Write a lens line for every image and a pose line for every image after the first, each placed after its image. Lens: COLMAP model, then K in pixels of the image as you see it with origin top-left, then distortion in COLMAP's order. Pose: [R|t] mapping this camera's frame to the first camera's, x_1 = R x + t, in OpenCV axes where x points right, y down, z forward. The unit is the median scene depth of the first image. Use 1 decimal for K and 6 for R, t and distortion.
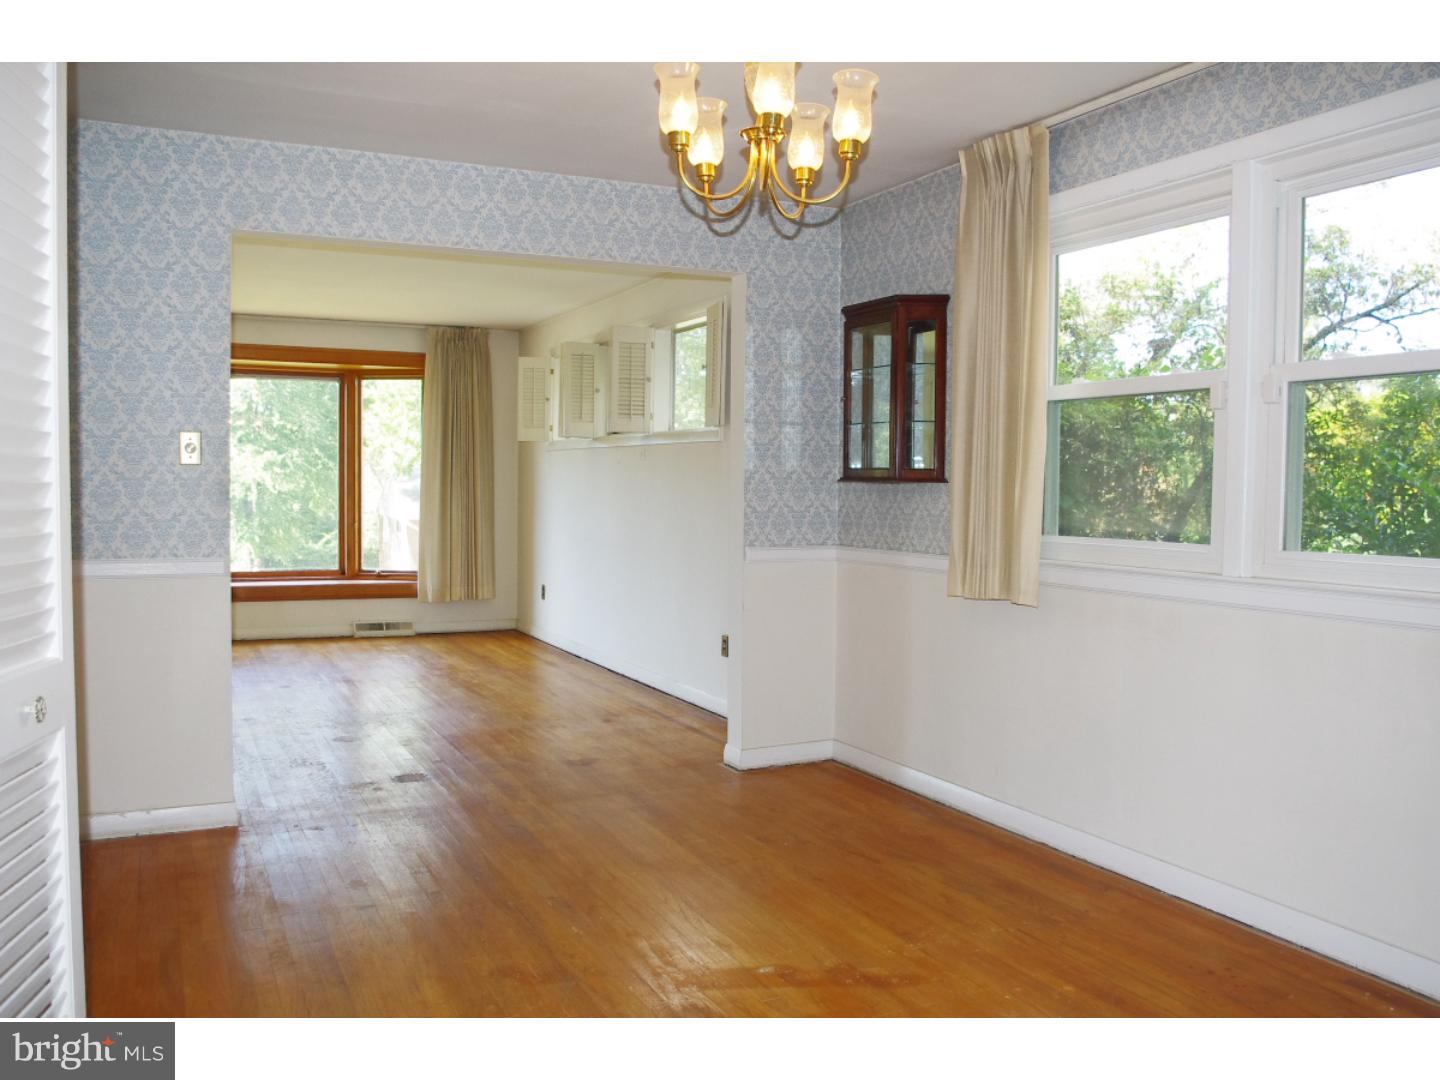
lens RADIAL K [[1231.5, 0, 717.6], [0, 1231.5, 539.7], [0, 0, 1]] dist [-0.044702, -0.002159]
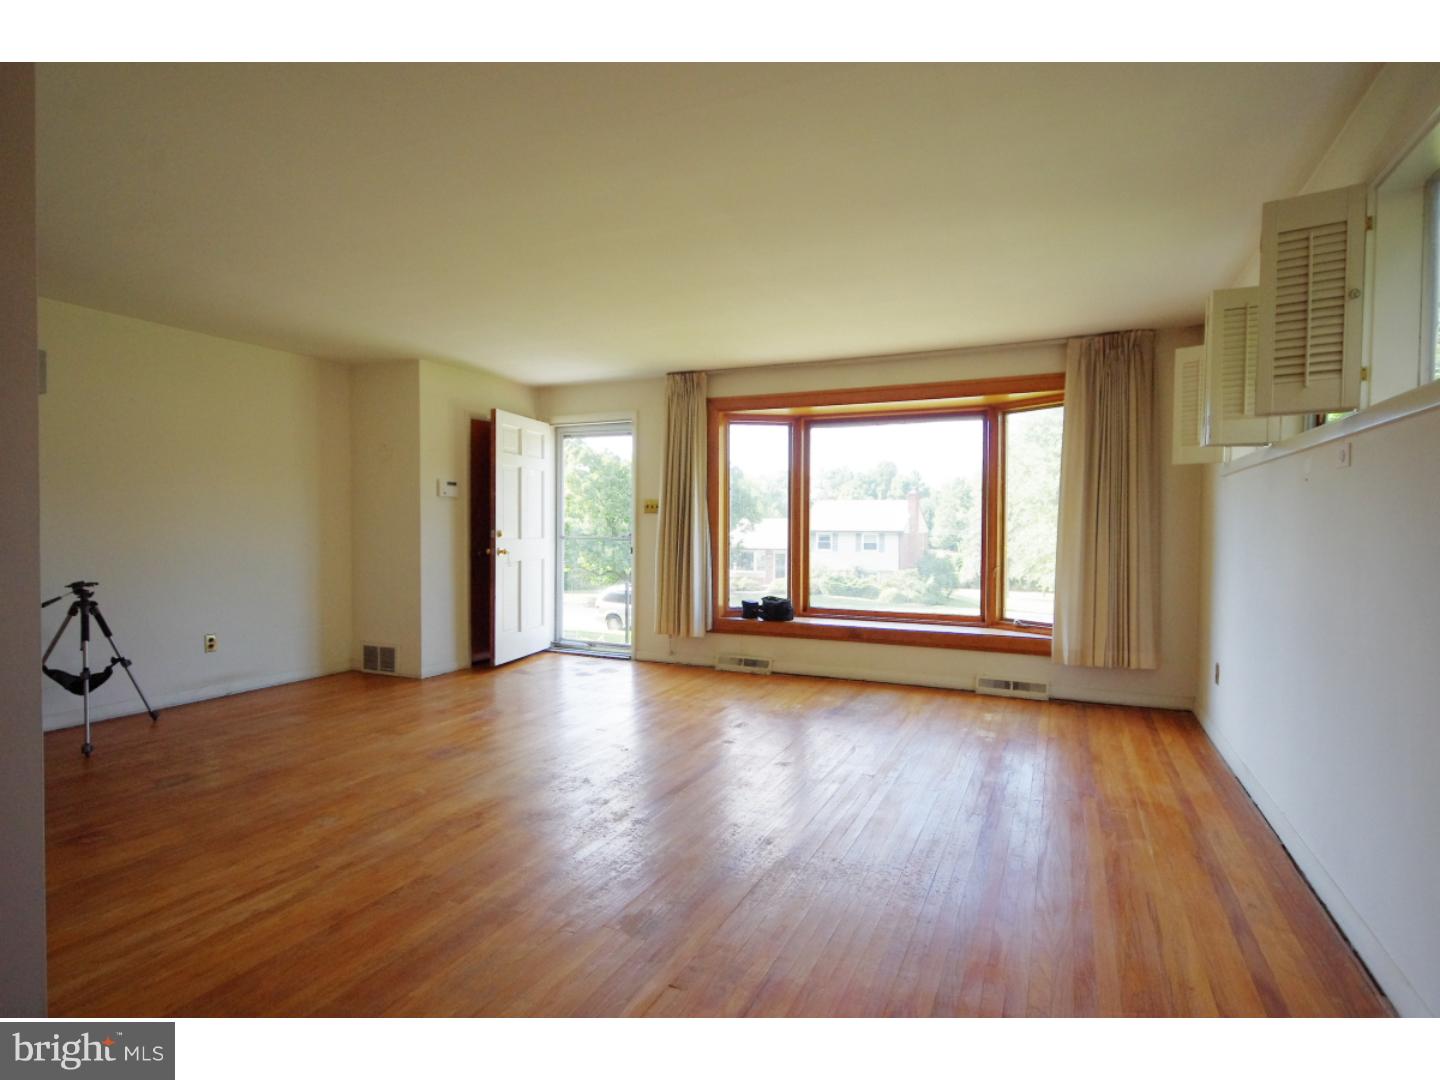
lens RADIAL K [[746.5, 0, 715.9], [0, 746.5, 545.7], [0, 0, 1]] dist [0.003076, 0.001092]
pose [[0.640750, 0.008808, -0.767699, 0.006415], [-0.028270, 0.999527, -0.012127, -0.018131], [0.767229, 0.029473, 0.640696, 0.481092]]
